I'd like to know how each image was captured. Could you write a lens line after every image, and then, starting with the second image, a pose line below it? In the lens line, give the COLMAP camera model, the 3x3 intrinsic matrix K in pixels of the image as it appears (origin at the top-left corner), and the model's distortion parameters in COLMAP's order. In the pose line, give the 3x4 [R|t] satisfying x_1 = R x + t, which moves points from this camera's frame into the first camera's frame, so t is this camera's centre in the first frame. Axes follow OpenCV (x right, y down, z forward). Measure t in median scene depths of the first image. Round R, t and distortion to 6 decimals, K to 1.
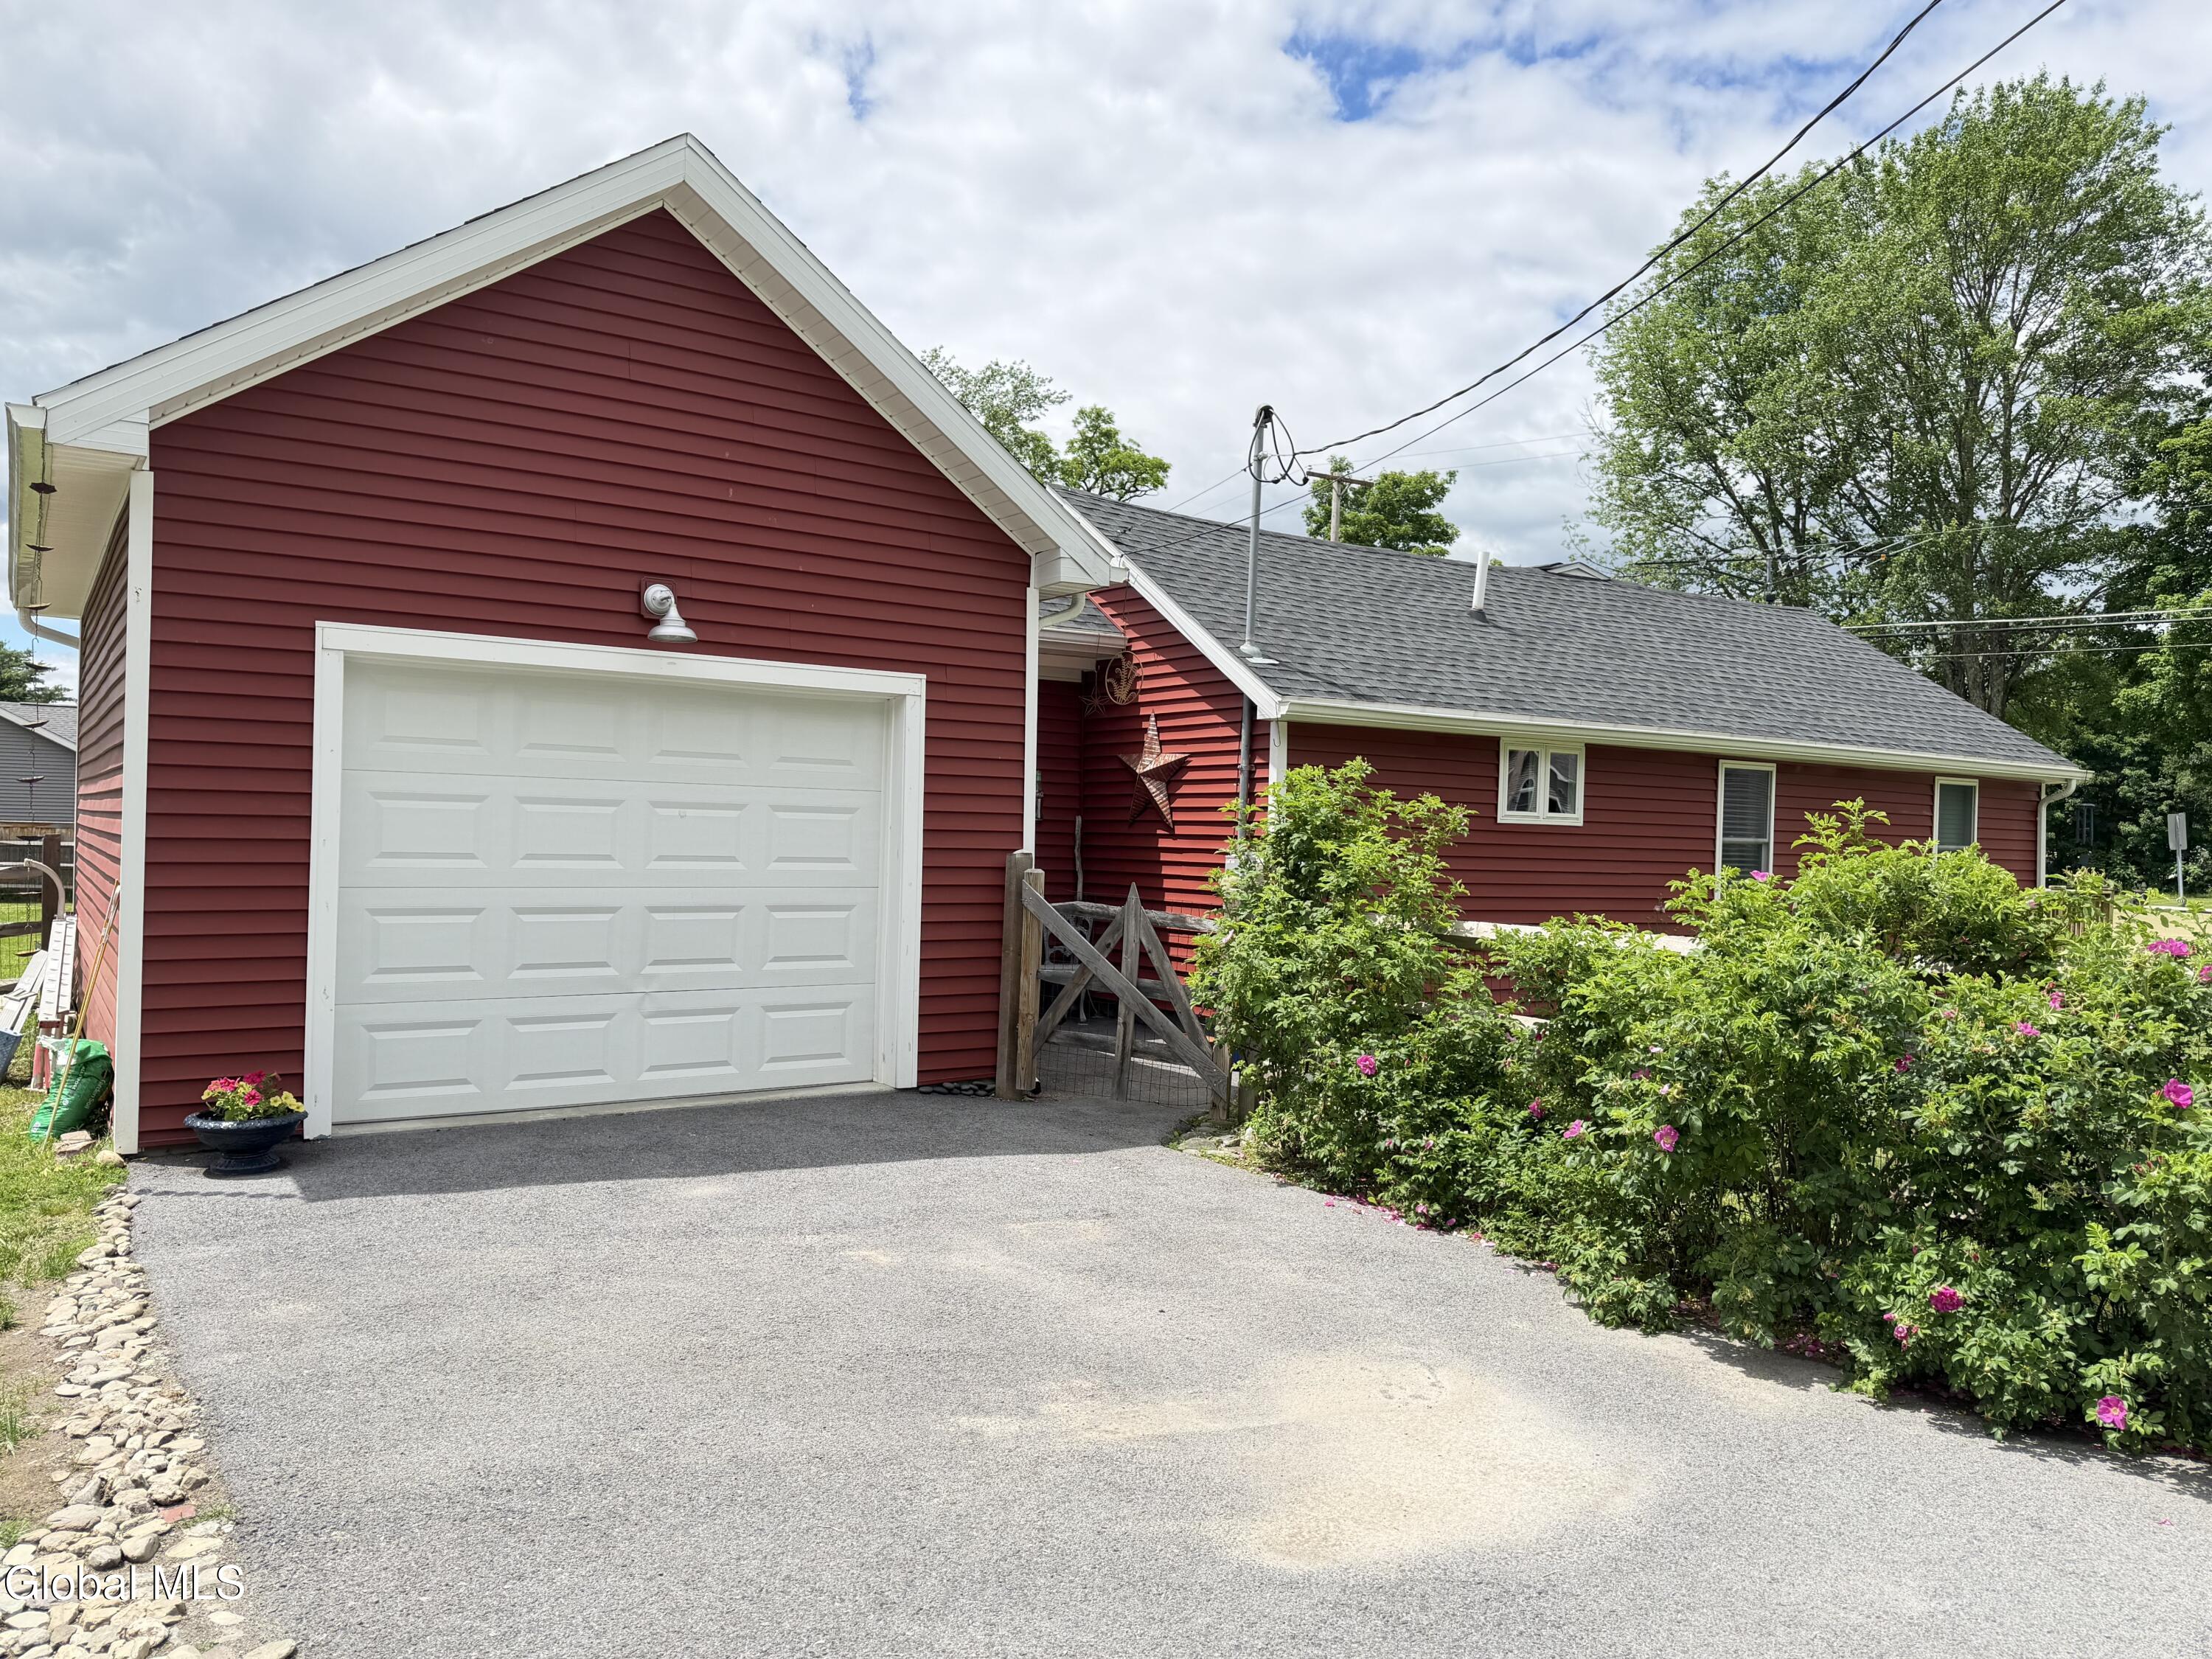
lens RADIAL K [[1619.6, 0, 1106.0], [0, 1619.6, 829.5], [0, 0, 1]] dist [0.003139, -0.007001]
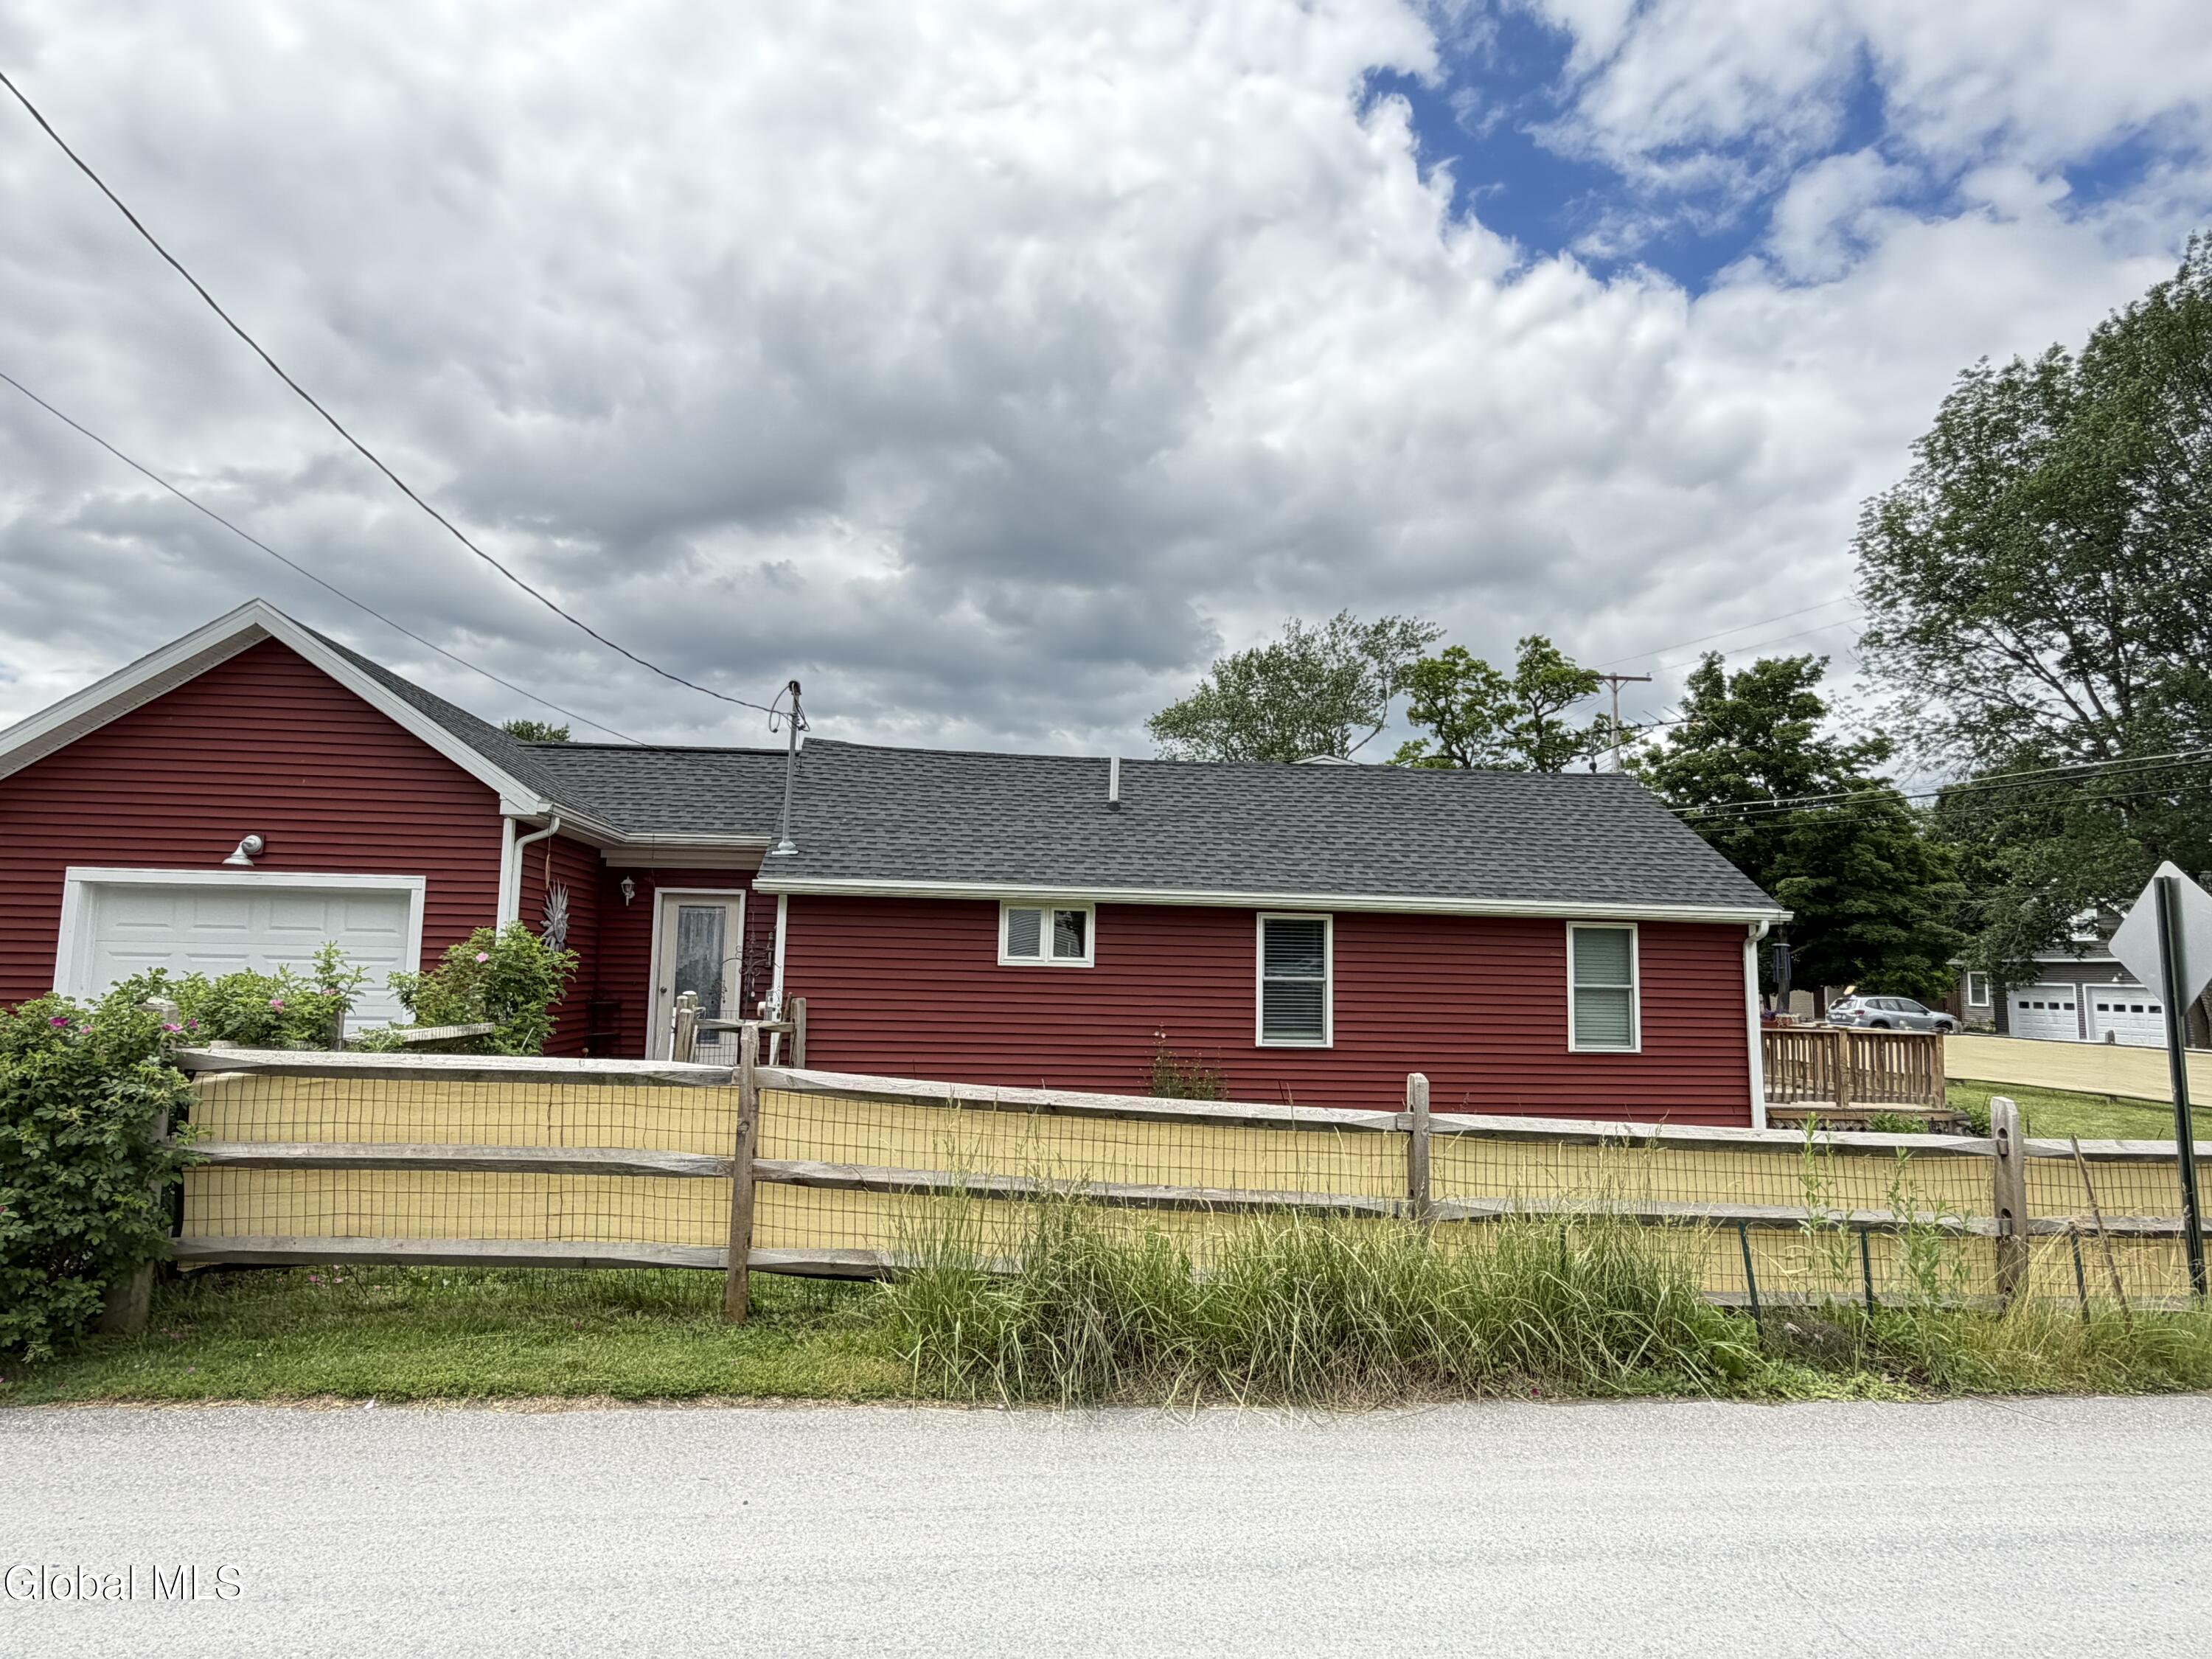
lens RADIAL K [[1274.7, 0, 1106.0], [0, 1274.7, 829.5], [0, 0, 1]] dist [0.019467, 0.000055]
pose [[0.897672, -0.058027, -0.436828, 1.092721], [0.004203, 0.992375, -0.123186, 0.020691], [0.440645, 0.108745, 0.891070, 0.135867]]
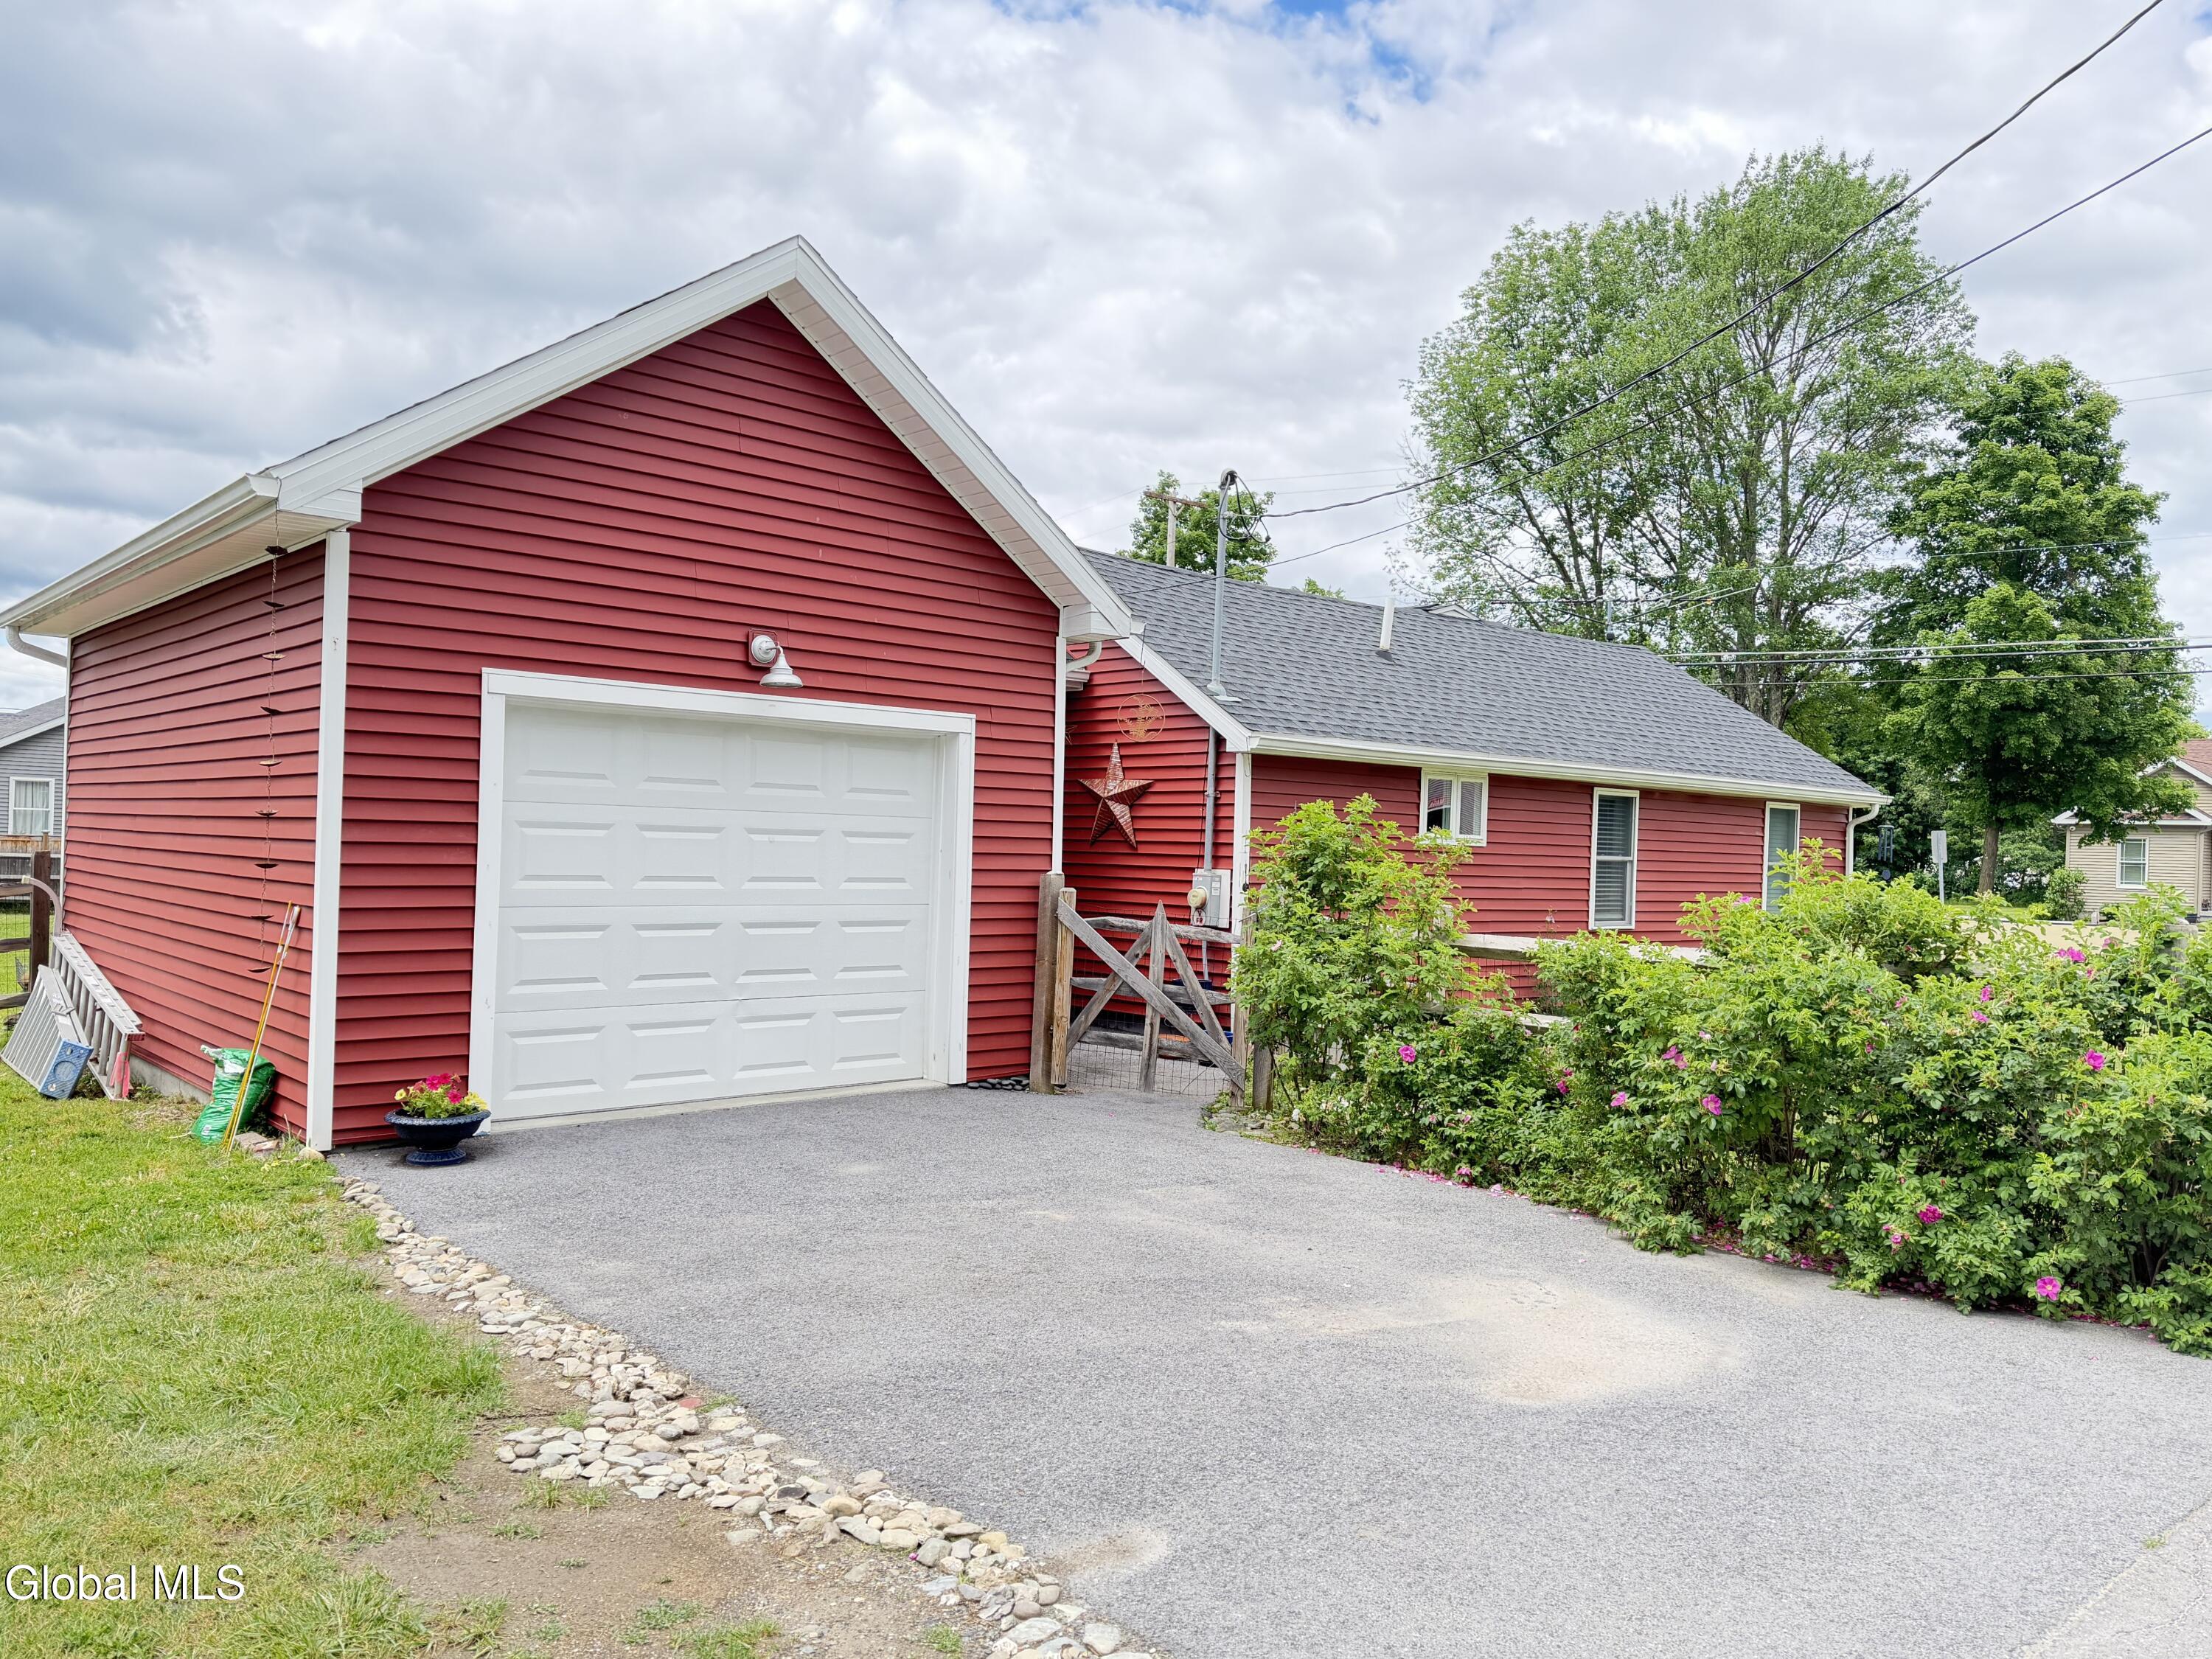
lens RADIAL K [[1640.6, 0, 1106.0], [0, 1640.6, 829.5], [0, 0, 1]] dist [0.015222, -0.000490]
pose [[0.991269, 0.004864, 0.131764, -0.172152], [-0.004417, 0.999983, -0.003682, -0.012648], [-0.131780, 0.003067, 0.991274, -0.140186]]
